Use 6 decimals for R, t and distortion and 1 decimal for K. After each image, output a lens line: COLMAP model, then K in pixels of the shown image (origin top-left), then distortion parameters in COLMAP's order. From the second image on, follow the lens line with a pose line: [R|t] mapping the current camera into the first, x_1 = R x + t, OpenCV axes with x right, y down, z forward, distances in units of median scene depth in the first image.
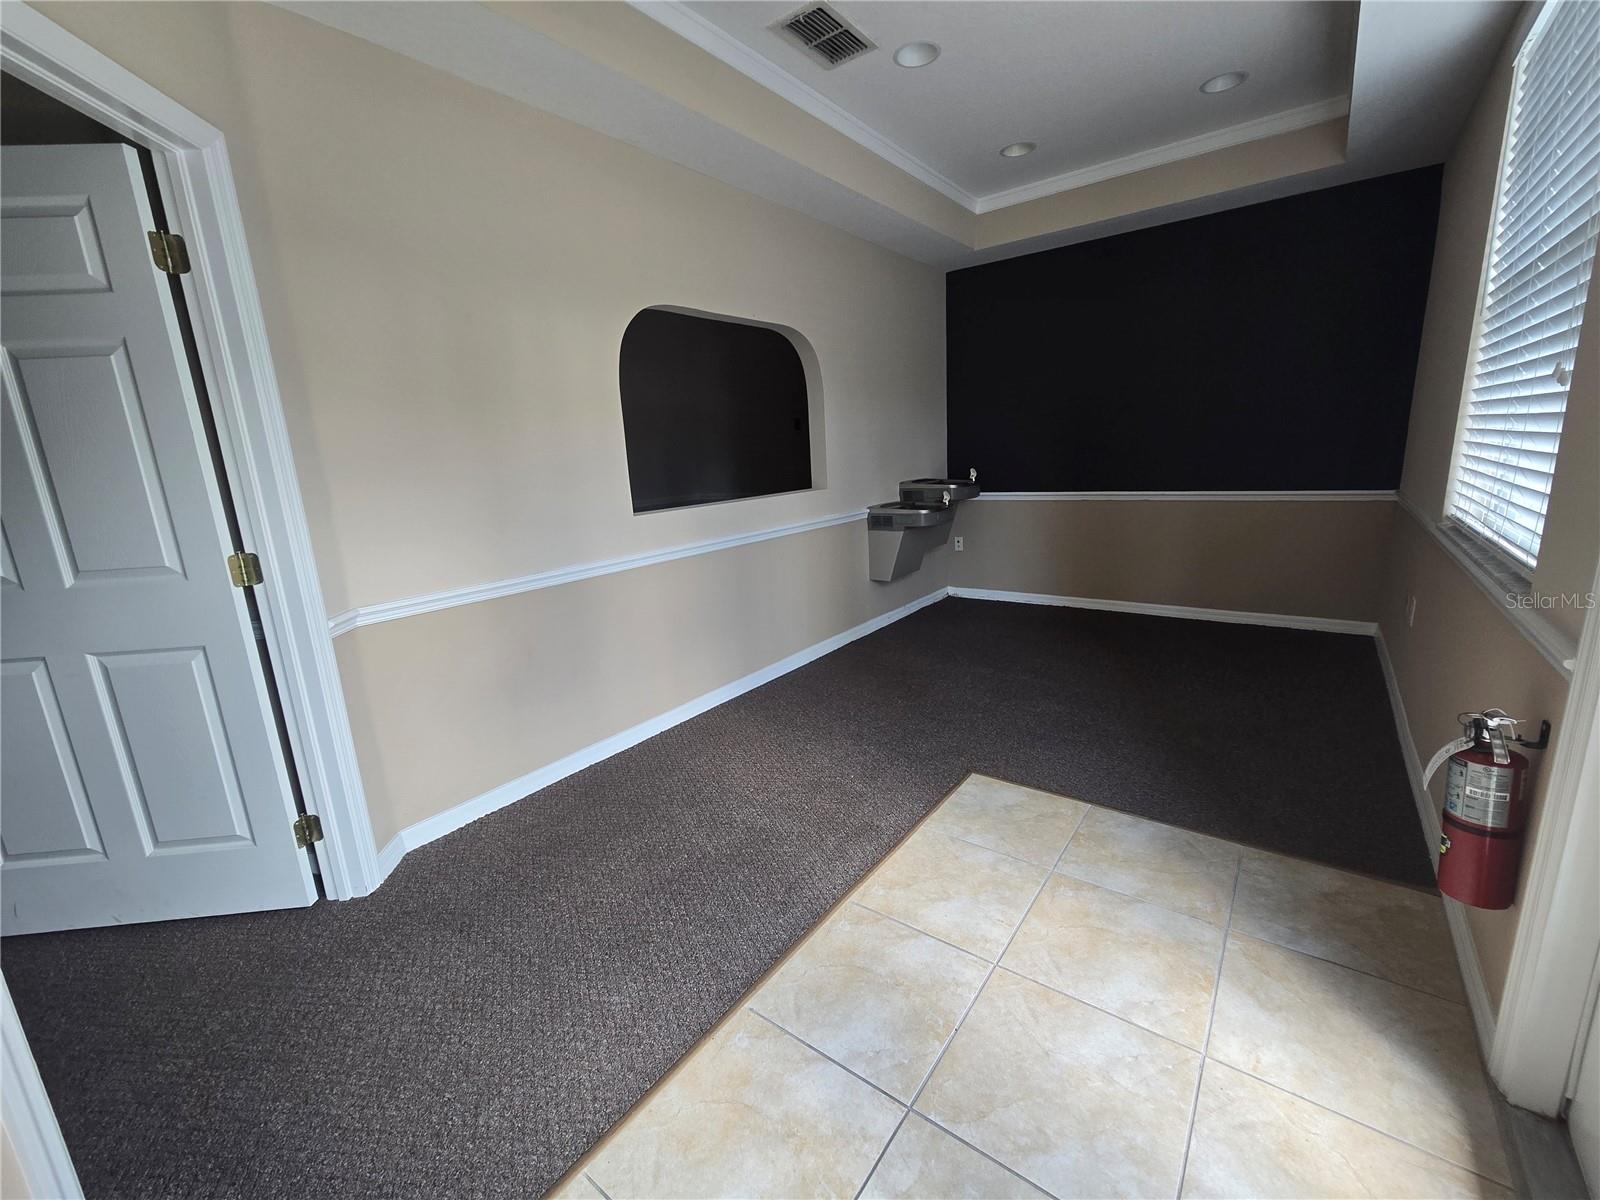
lens RADIAL K [[669.0, 0, 806.8], [0, 669.0, 592.0], [0, 0, 1]] dist [0.002498, 0.001866]
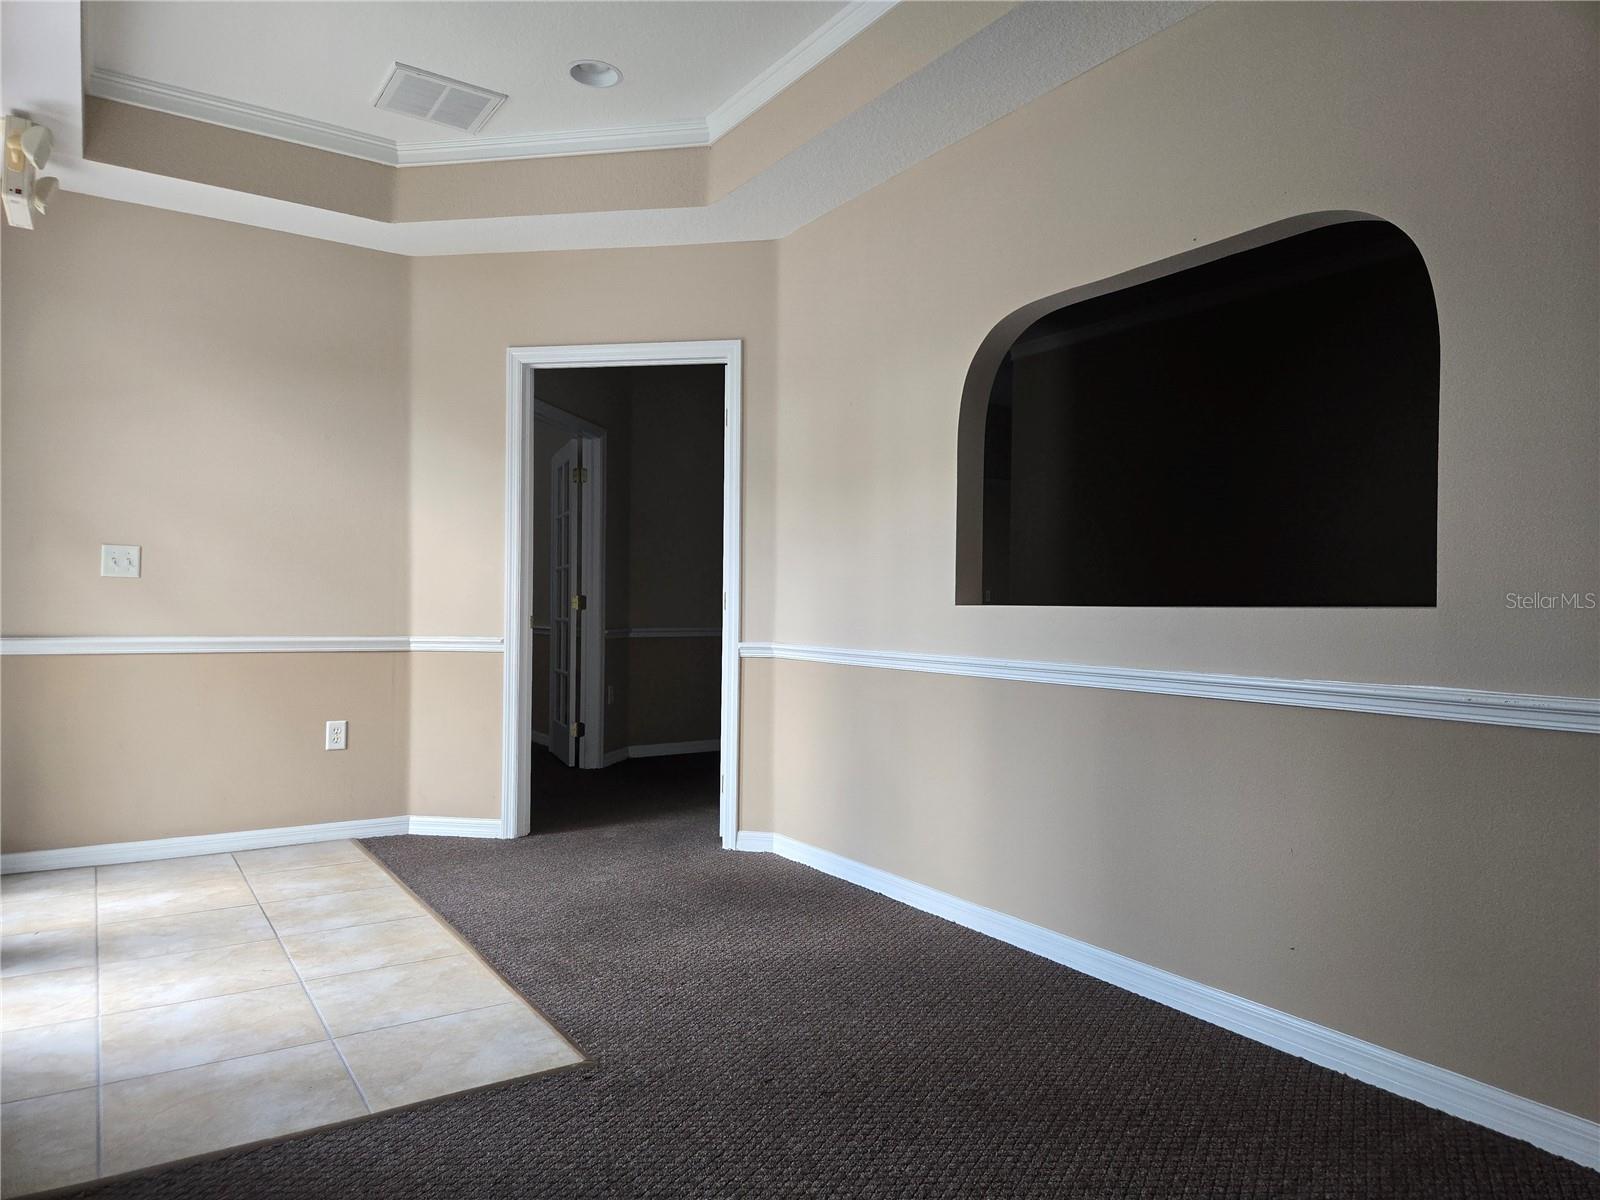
lens RADIAL K [[1079.0, 0, 813.5], [0, 1079.0, 603.0], [0, 0, 1]] dist [0.077888, -0.052813]
pose [[-0.345546, 0.041288, -0.937493, 1.376376], [-0.191864, 0.974819, 0.113650, -0.333284], [0.918578, 0.219142, -0.328923, 1.861252]]
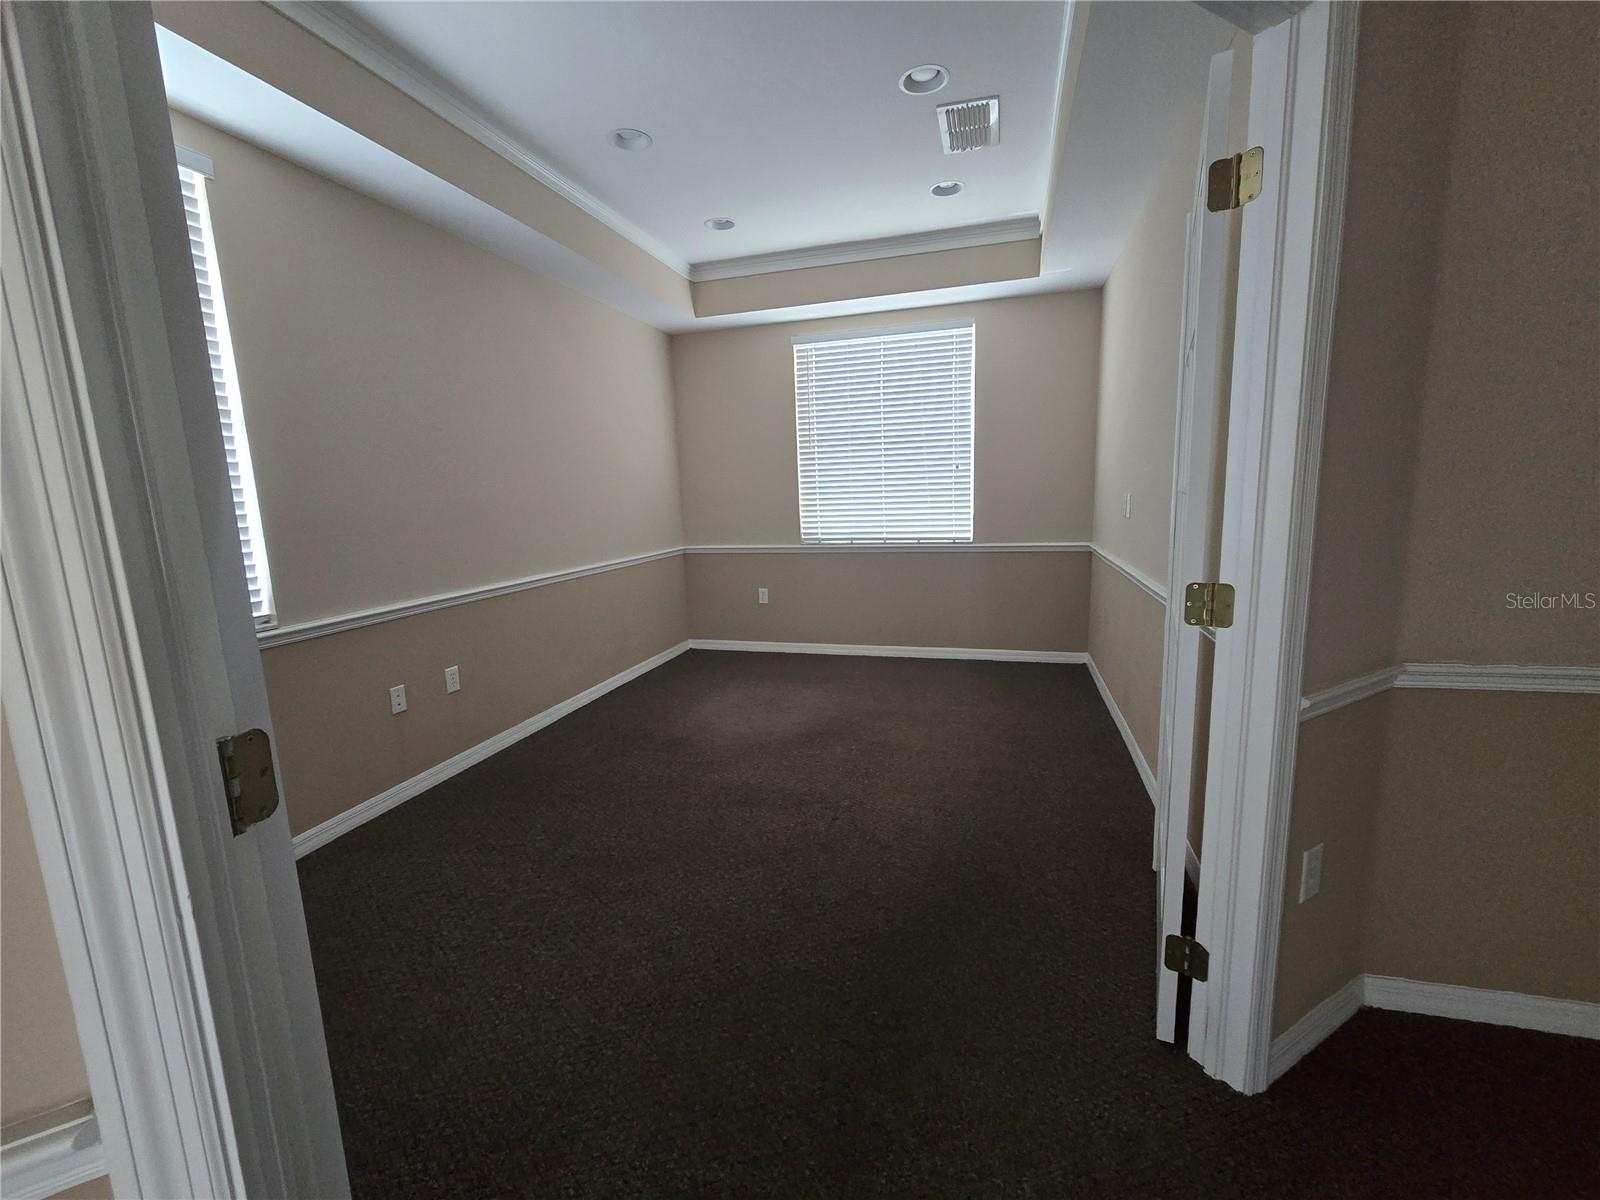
lens RADIAL K [[669.0, 0, 799.5], [0, 669.0, 594.8], [0, 0, 1]] dist [0.002498, 0.001866]
pose [[-0.936228, 0.133583, -0.325013, -0.937228], [0.004687, 0.929589, 0.368569, -0.071420], [0.351363, 0.343541, -0.870933, 0.517271]]
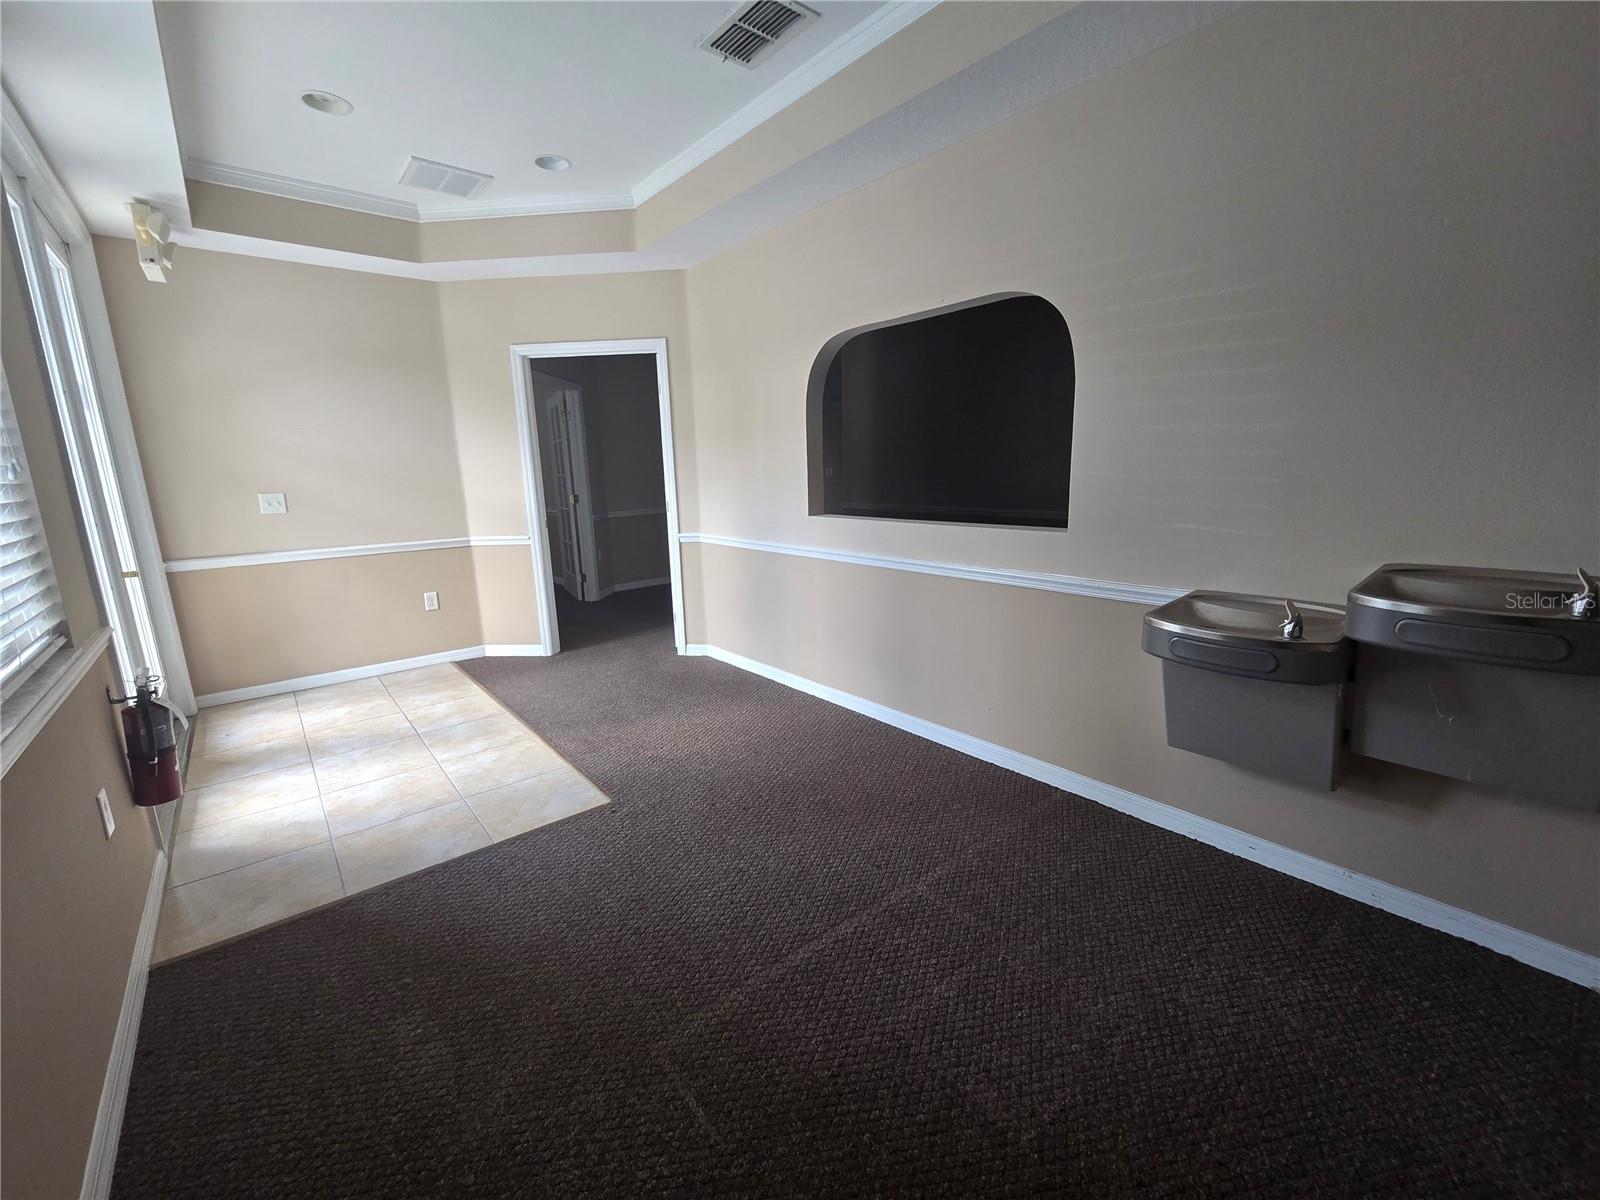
lens RADIAL K [[669.0, 0, 798.9], [0, 669.0, 595.1], [0, 0, 1]] dist [0.002498, 0.001866]
pose [[-0.238371, 0.242716, -0.940355, 1.418517], [-0.165901, 0.943857, 0.285675, -0.490270], [0.956899, 0.224103, -0.184721, 1.855849]]
